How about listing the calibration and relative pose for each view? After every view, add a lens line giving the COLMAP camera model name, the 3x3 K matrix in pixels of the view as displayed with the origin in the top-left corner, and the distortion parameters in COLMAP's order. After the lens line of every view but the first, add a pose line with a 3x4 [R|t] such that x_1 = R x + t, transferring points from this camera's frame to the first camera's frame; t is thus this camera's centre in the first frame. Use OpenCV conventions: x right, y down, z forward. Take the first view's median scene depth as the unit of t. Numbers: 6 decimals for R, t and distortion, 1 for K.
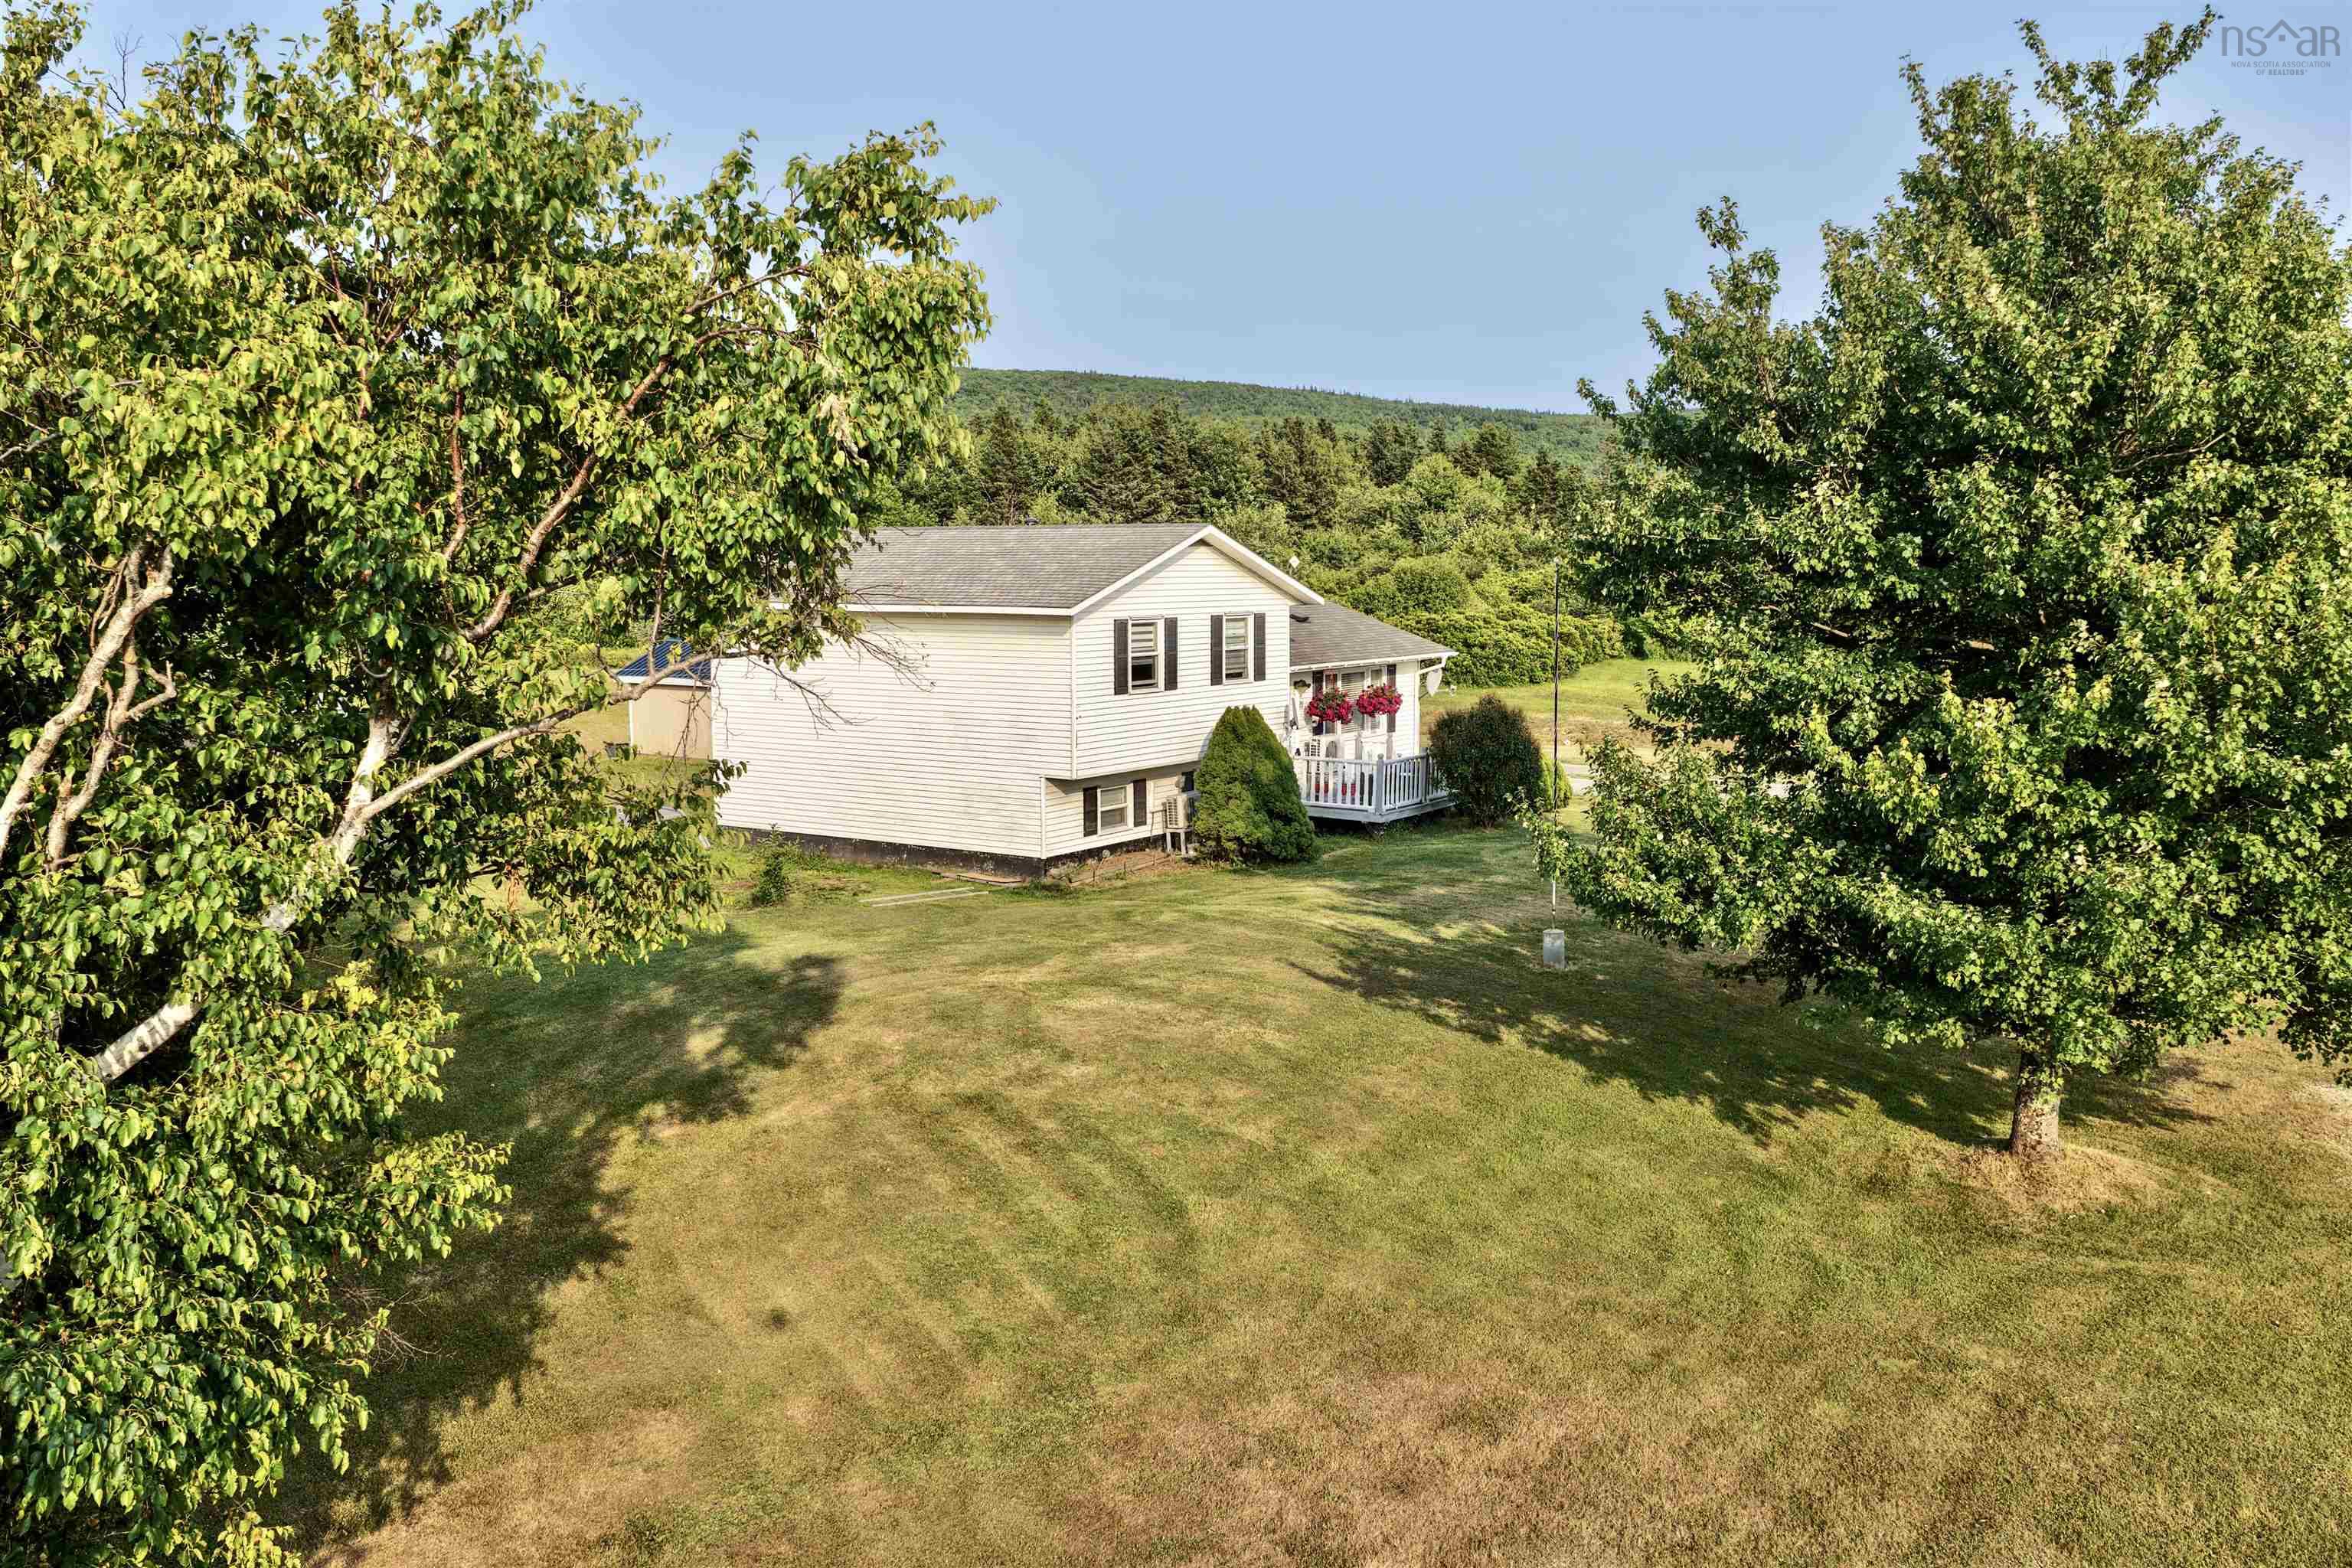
lens RADIAL K [[1942.9, 0, 1176.0], [0, 1942.9, 784.0], [0, 0, 1]] dist [-0.006283, -0.002173]
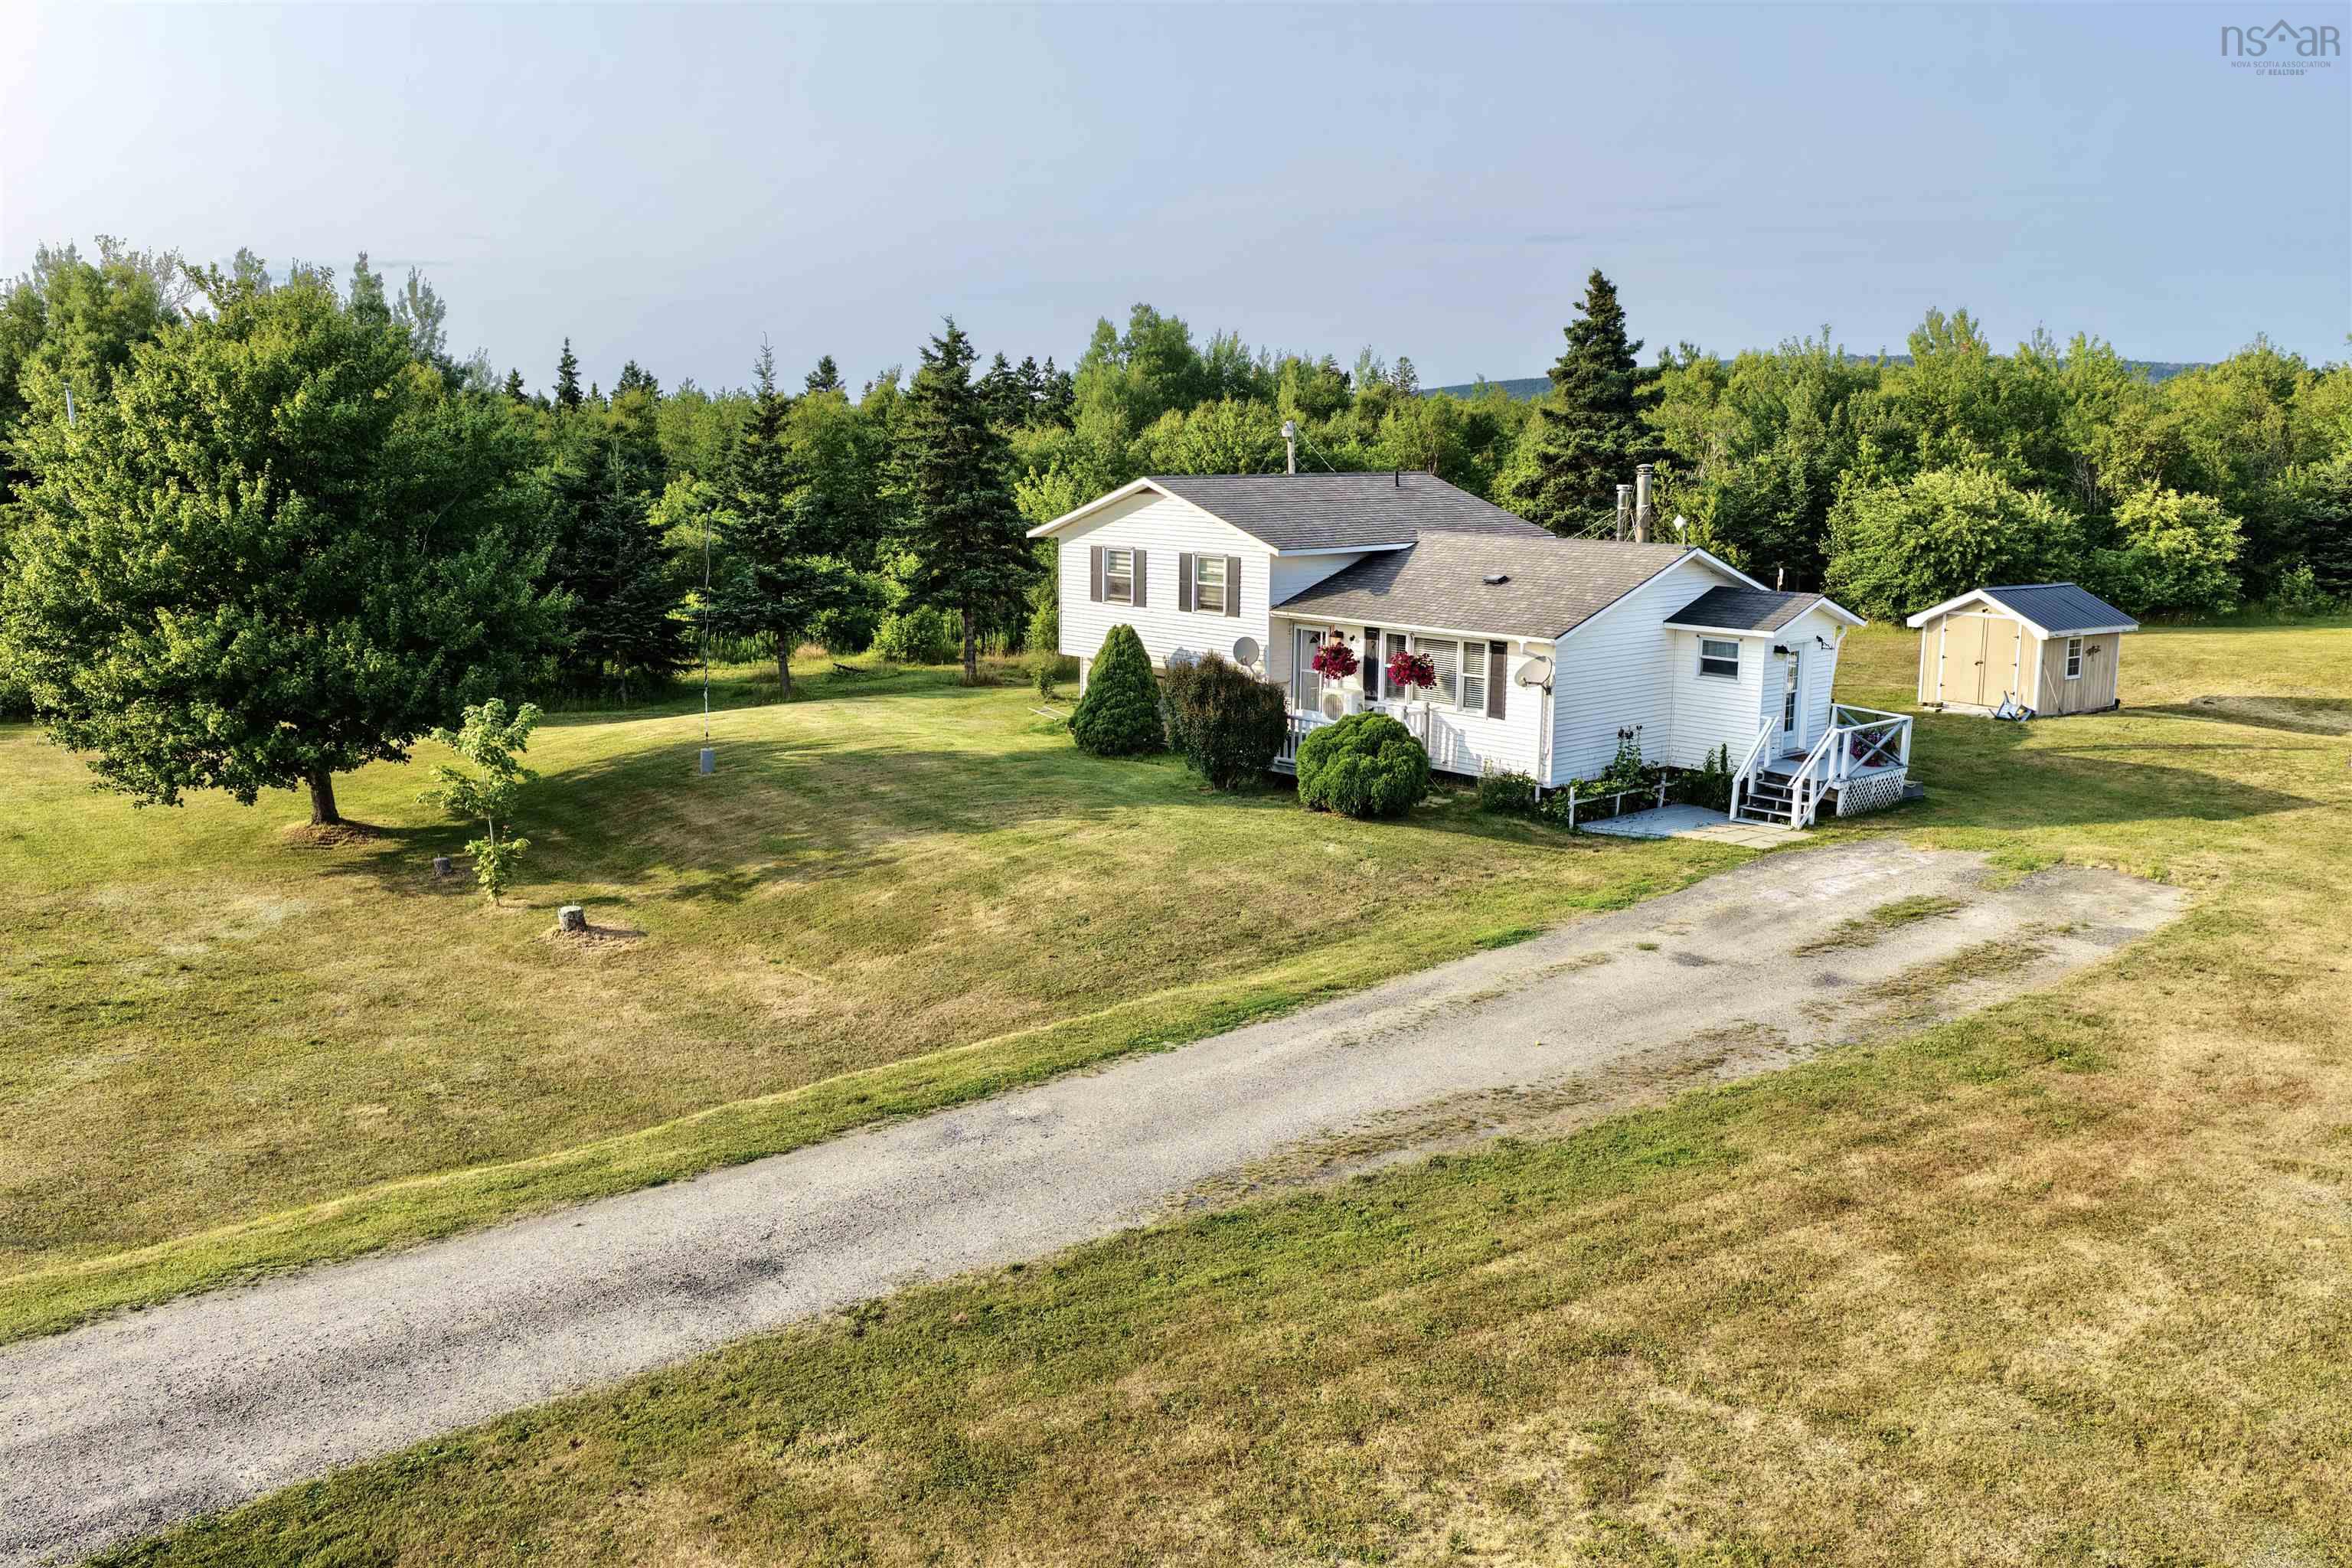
lens RADIAL K [[1942.9, 0, 1176.0], [0, 1942.9, 784.0], [0, 0, 1]] dist [-0.006283, -0.002173]
pose [[-0.234628, 0.177114, -0.955814, 1.210498], [-0.118410, 0.970732, 0.208945, -0.201090], [0.964847, 0.162202, -0.206789, 1.281177]]
